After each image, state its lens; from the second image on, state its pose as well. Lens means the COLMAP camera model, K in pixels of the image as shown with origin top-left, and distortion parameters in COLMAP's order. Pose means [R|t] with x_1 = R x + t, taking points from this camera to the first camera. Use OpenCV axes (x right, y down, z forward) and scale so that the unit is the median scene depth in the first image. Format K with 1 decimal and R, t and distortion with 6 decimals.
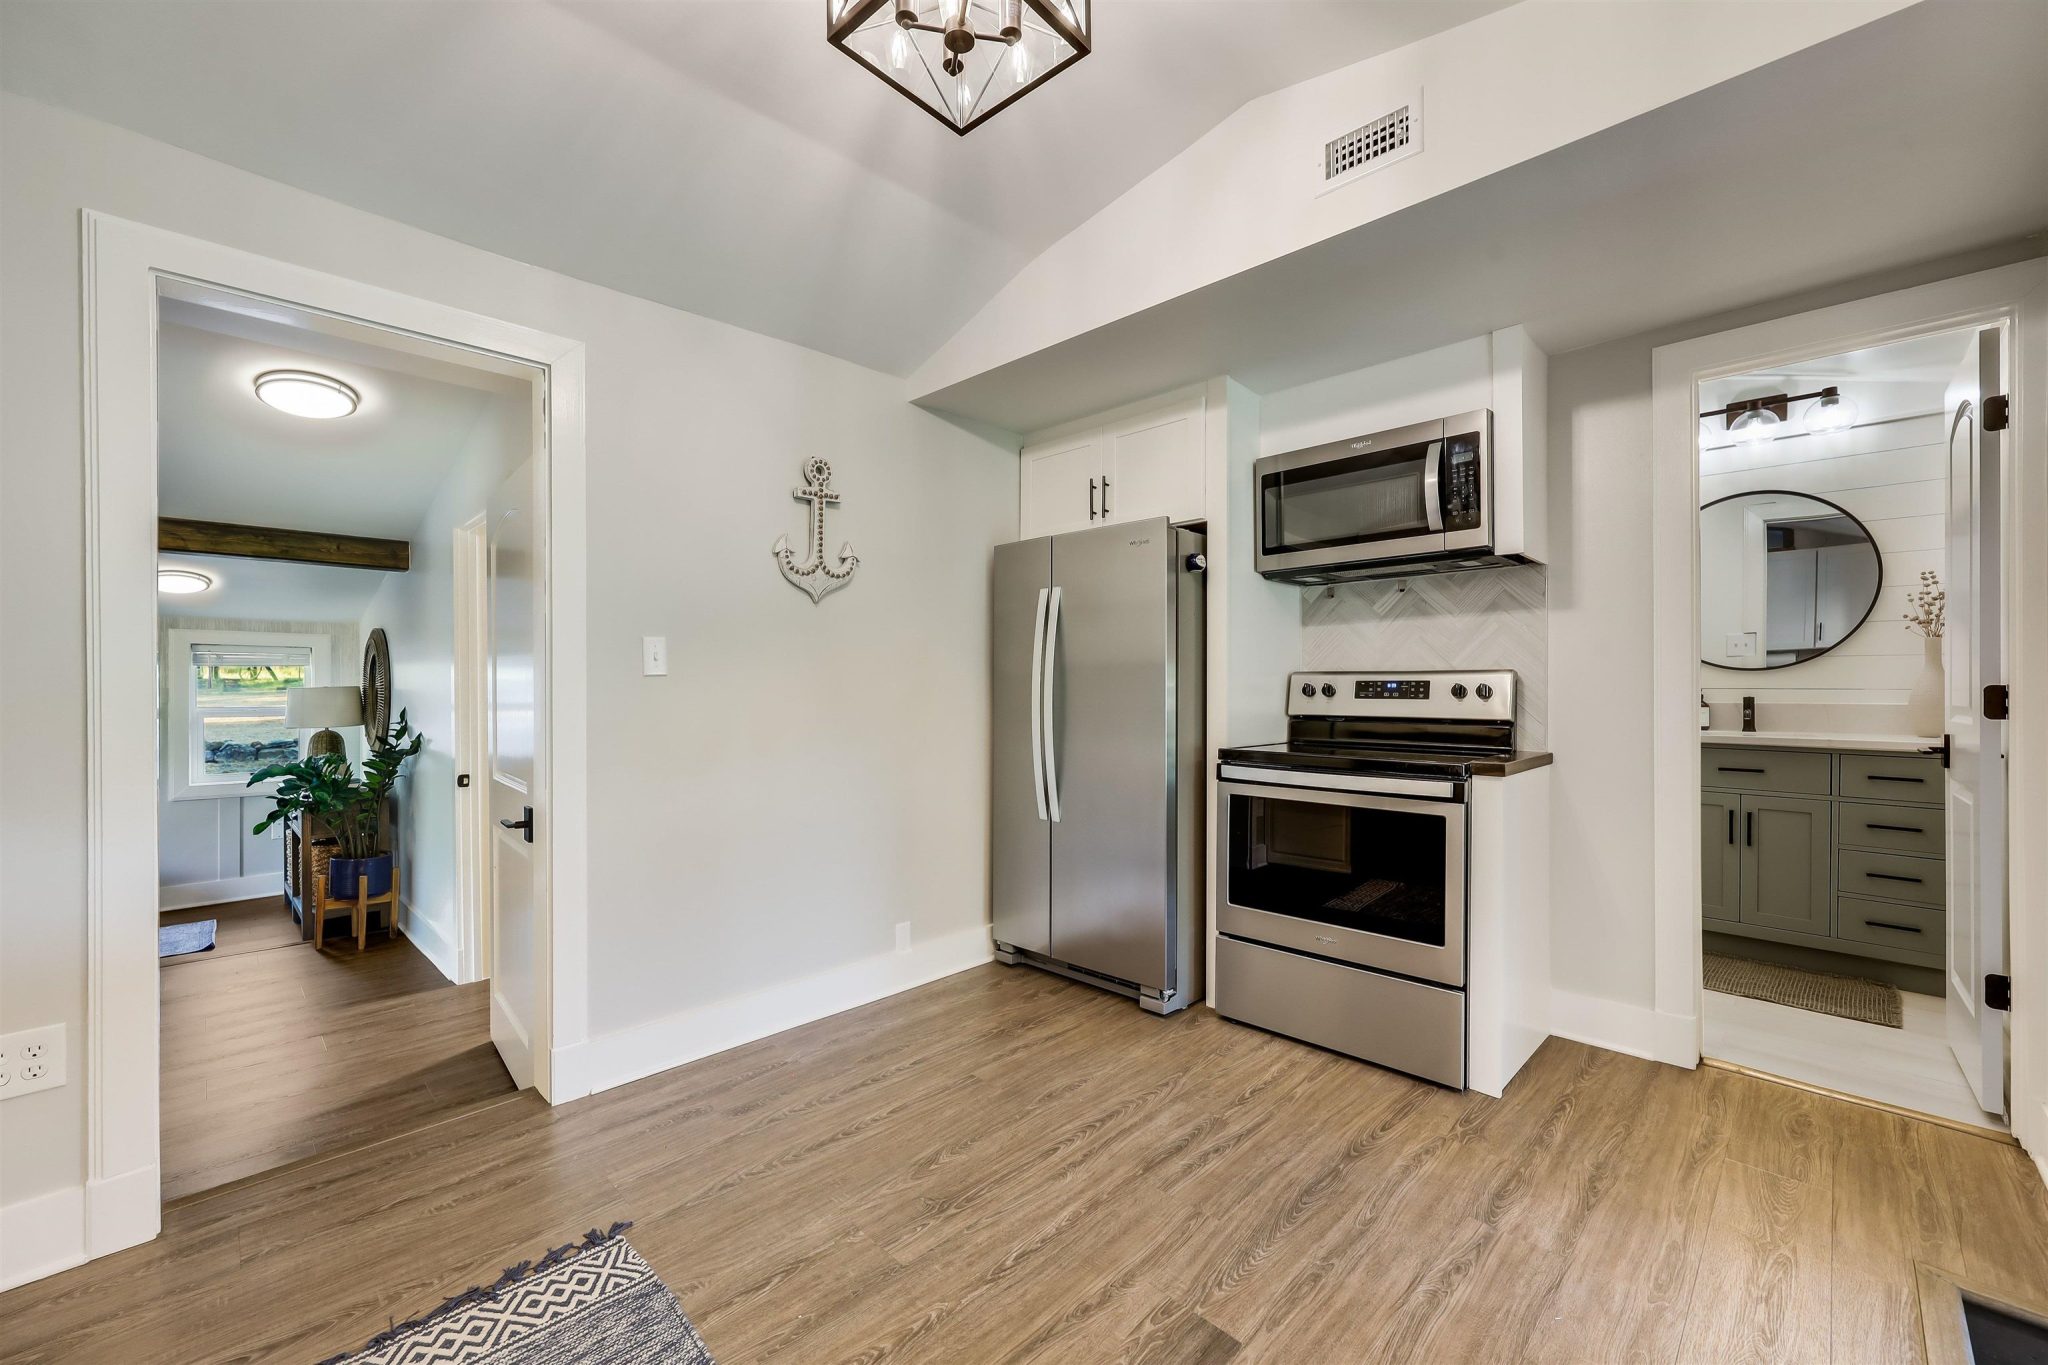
lens RADIAL K [[820.1, 0, 1016.3], [0, 820.1, 682.5], [0, 0, 1]] dist [0.002848, 0.000359]
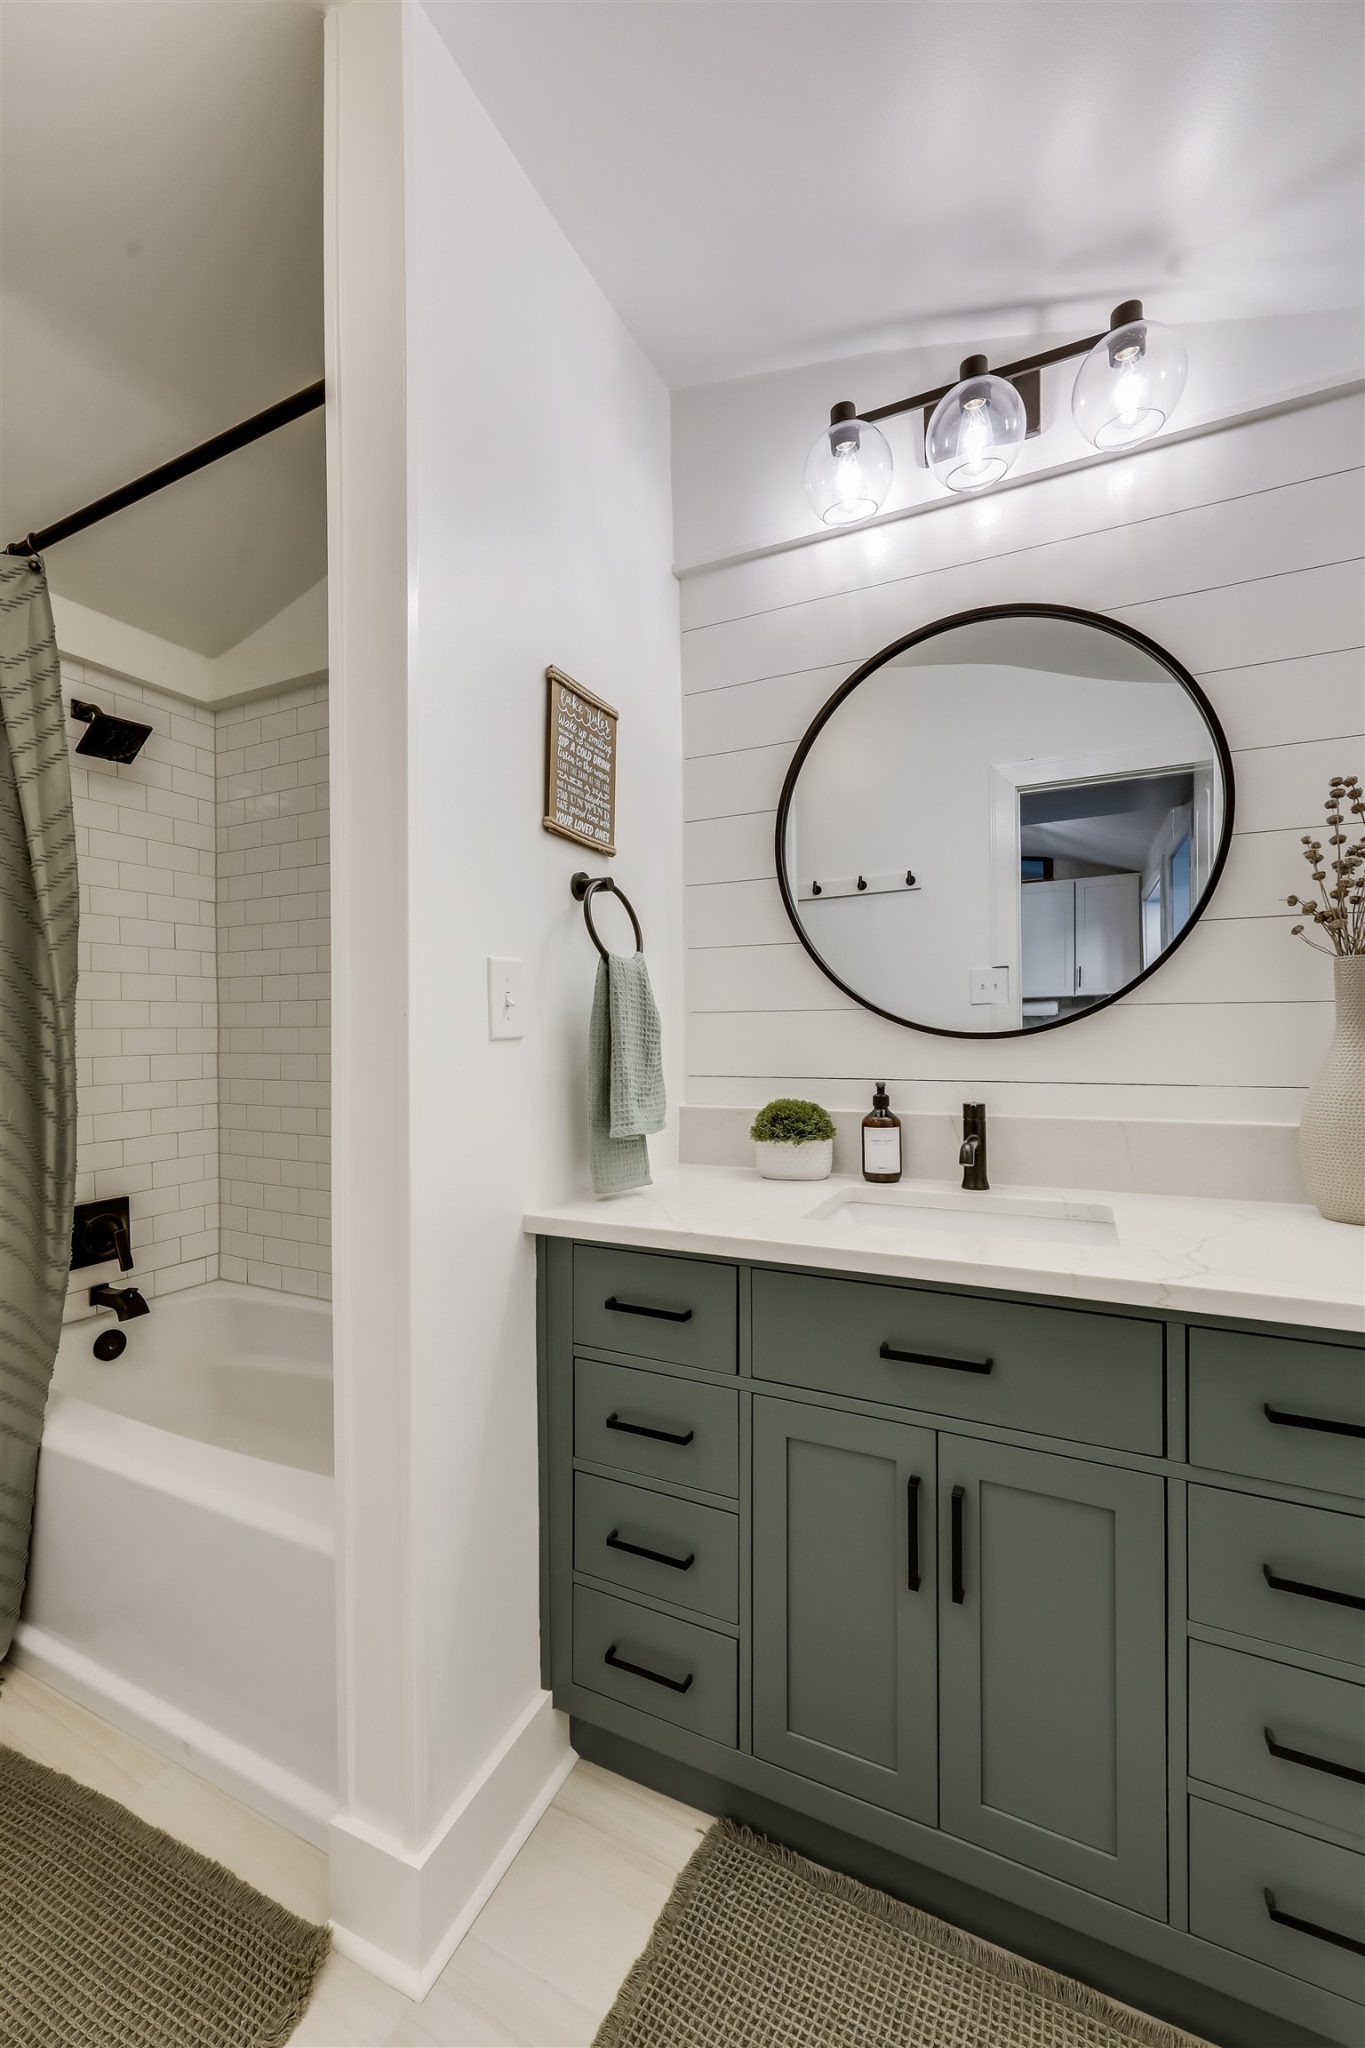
lens RADIAL K [[820.1, 0, 684.7], [0, 820.1, 1026.5], [0, 0, 1]] dist [0.002848, 0.000359]
pose [[0.944210, -0.004157, 0.329319, 0.672923], [0.006295, 0.999965, -0.005428, -0.021474], [-0.329285, 0.007199, 0.944203, 0.717474]]
